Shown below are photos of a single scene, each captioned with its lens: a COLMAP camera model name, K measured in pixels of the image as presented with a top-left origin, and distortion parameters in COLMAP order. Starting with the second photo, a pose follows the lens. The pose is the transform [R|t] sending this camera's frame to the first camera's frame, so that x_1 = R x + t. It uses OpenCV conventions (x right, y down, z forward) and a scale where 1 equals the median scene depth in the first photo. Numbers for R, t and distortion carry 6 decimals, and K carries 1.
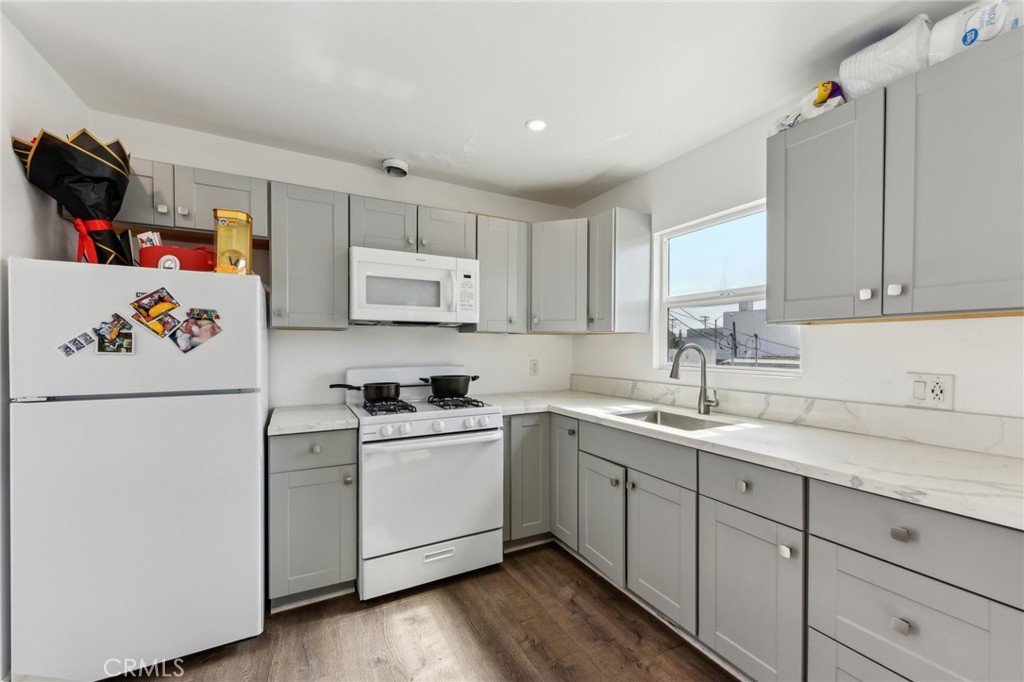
lens RADIAL K [[406.2, 0, 515.8], [0, 406.2, 349.9], [0, 0, 1]] dist [0.005273, -0.001071]
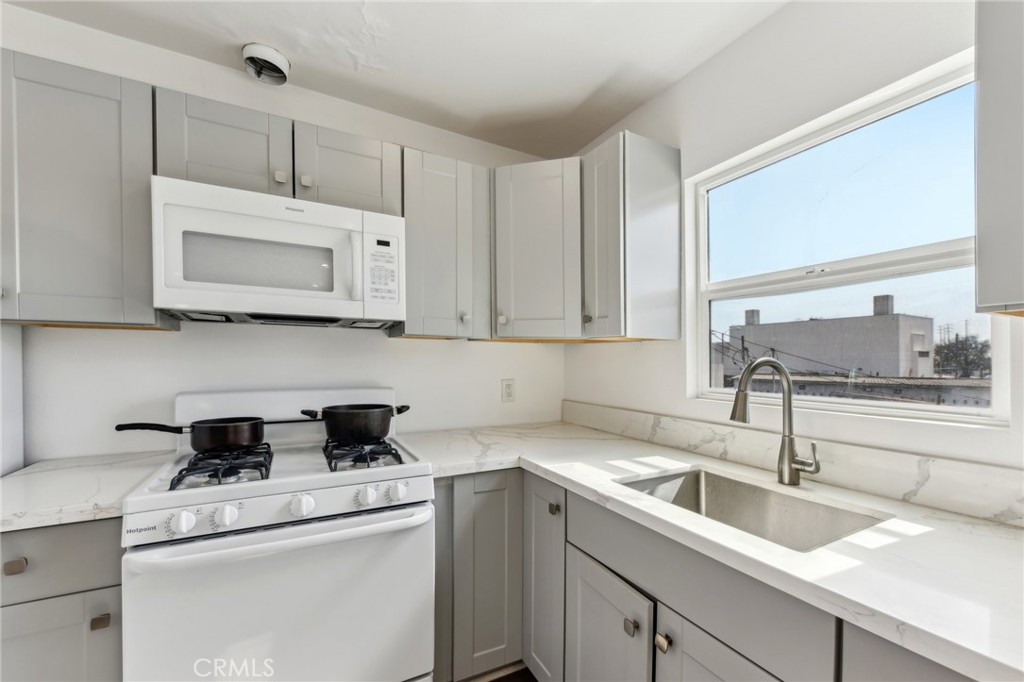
lens RADIAL K [[406.2, 0, 526.2], [0, 406.2, 363.3], [0, 0, 1]] dist [0.005273, -0.001071]
pose [[0.999667, 0.002360, 0.025707, 0.079001], [-0.002234, 0.999985, -0.004916, 0.001281], [-0.025719, 0.004857, 0.999657, 0.395999]]
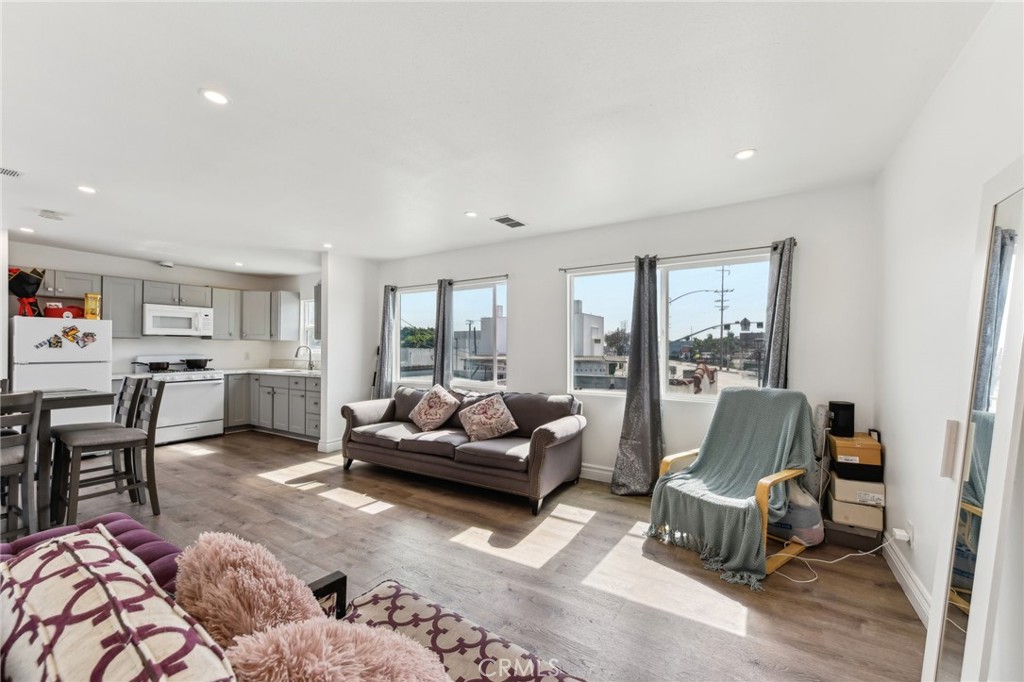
lens RADIAL K [[406.2, 0, 513.2], [0, 406.2, 345.8], [0, 0, 1]] dist [0.005273, -0.001071]
pose [[0.869406, 0.002896, 0.494090, 0.257169], [0.002498, 0.999944, -0.010257, 0.018282], [-0.494092, 0.010152, 0.869350, -1.899923]]
